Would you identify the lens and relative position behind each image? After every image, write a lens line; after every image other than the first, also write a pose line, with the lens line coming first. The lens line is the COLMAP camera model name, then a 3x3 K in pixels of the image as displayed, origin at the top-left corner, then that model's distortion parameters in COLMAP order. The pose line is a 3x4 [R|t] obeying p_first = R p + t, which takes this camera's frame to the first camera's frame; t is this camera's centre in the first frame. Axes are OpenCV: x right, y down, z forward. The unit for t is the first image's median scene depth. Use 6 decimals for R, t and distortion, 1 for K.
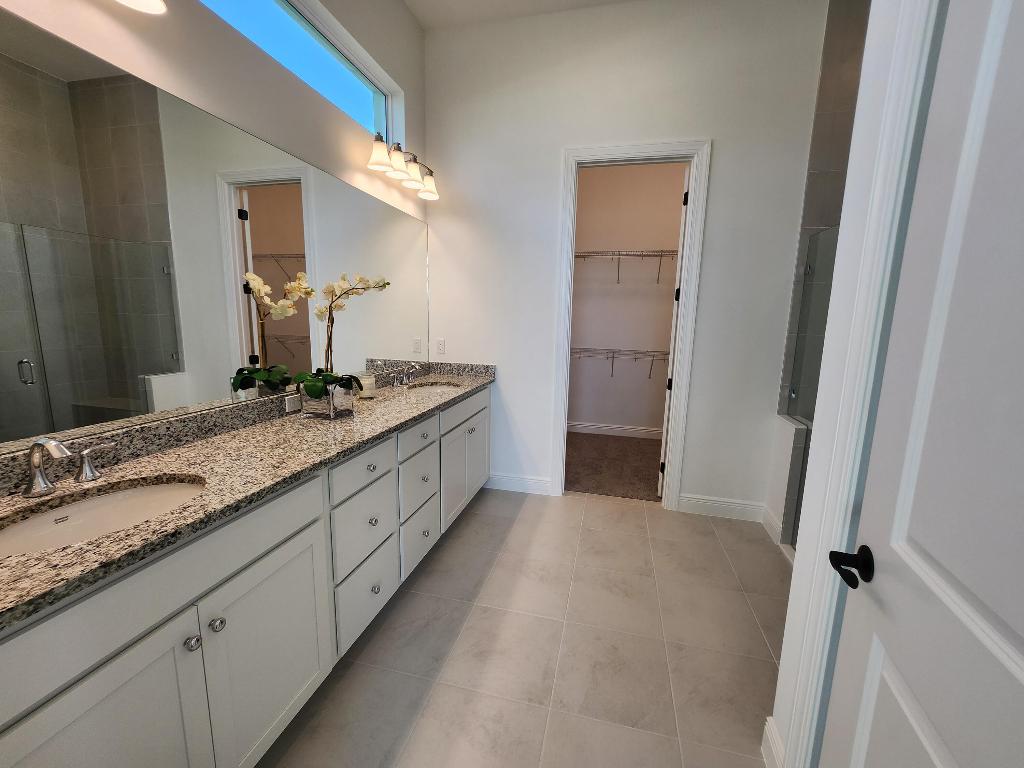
lens RADIAL K [[408.9, 0, 512.0], [0, 408.9, 384.0], [0, 0, 1]] dist [-0.000625, -0.000056]
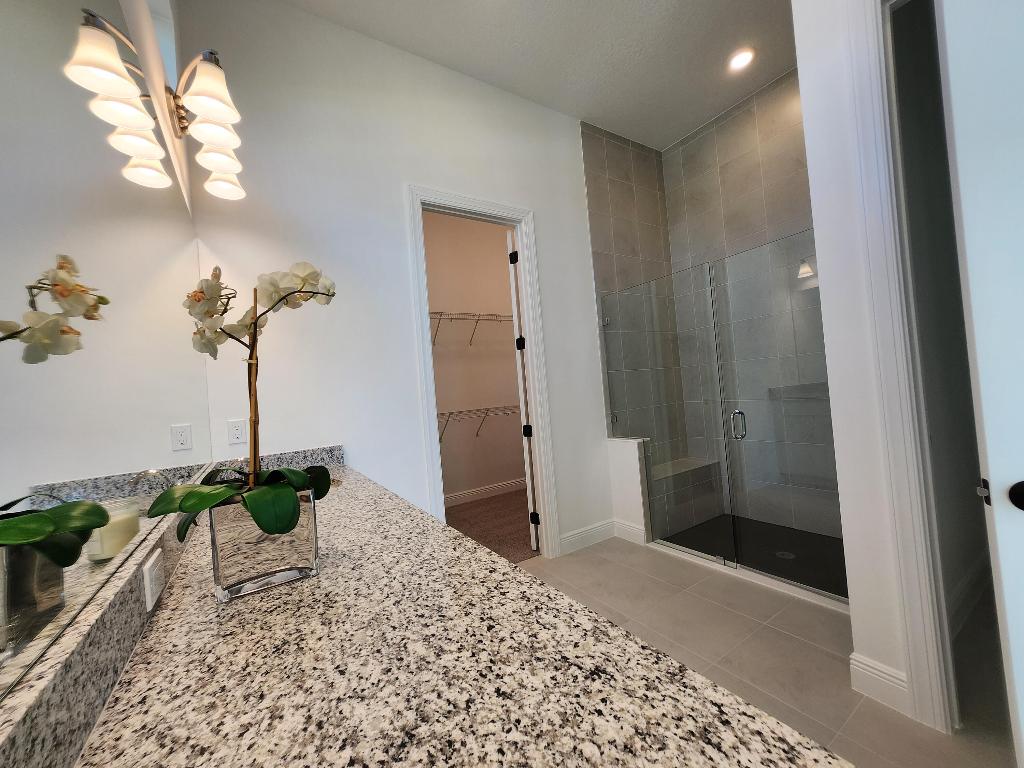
lens RADIAL K [[408.9, 0, 512.0], [0, 408.9, 384.0], [0, 0, 1]] dist [-0.000625, -0.000056]
pose [[0.677674, -0.067315, 0.732275, -0.405083], [0.216741, 0.969849, -0.111426, -0.006886], [-0.702695, 0.234224, 0.671832, 0.354374]]
